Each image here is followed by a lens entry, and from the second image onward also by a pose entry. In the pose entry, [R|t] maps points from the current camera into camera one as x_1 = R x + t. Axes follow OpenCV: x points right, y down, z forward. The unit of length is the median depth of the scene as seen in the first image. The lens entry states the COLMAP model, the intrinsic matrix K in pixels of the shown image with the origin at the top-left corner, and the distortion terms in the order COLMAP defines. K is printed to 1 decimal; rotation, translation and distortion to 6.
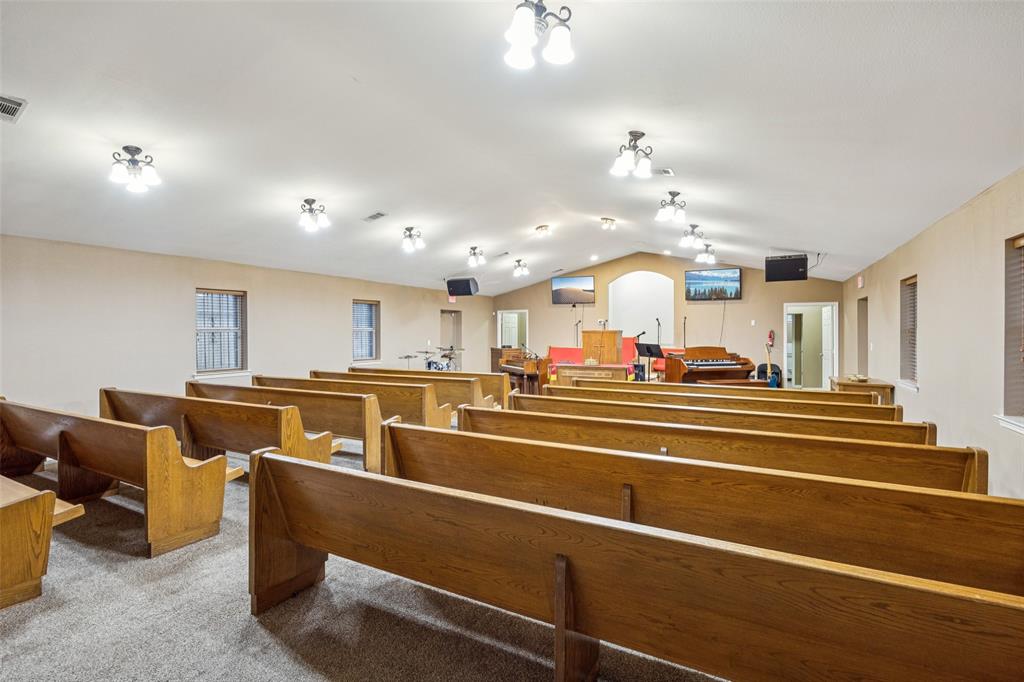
lens RADIAL K [[464.1, 0, 516.7], [0, 464.1, 336.9], [0, 0, 1]] dist [-0.011587, 0.000951]
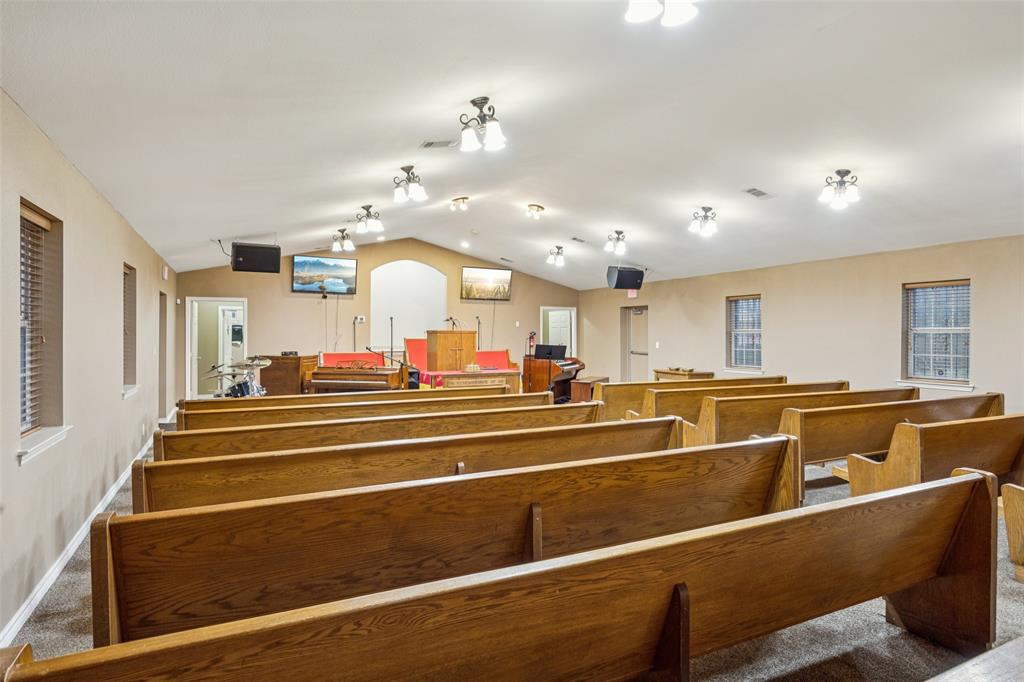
lens RADIAL K [[559.8, 0, 498.9], [0, 559.8, 332.2], [0, 0, 1]] dist [-0.002729, -0.000979]
pose [[0.598581, 0.006553, 0.801036, -0.646899], [0.003419, 0.999937, -0.010735, 0.000001], [-0.801055, 0.009165, 0.598520, 0.372186]]
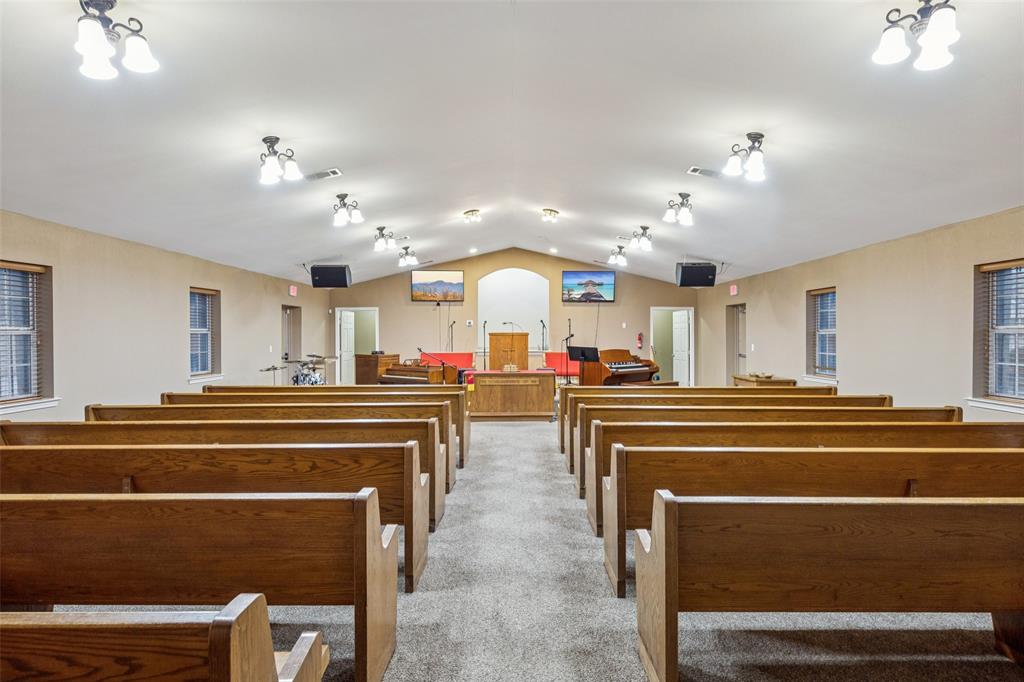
lens RADIAL K [[527.9, 0, 507.5], [0, 527.9, 343.2], [0, 0, 1]] dist [-0.006352, 0.000675]
pose [[0.888841, -0.007058, 0.458162, -0.322993], [0.004467, 0.999967, 0.006740, -0.000697], [-0.458194, -0.003944, 0.888843, 0.104181]]
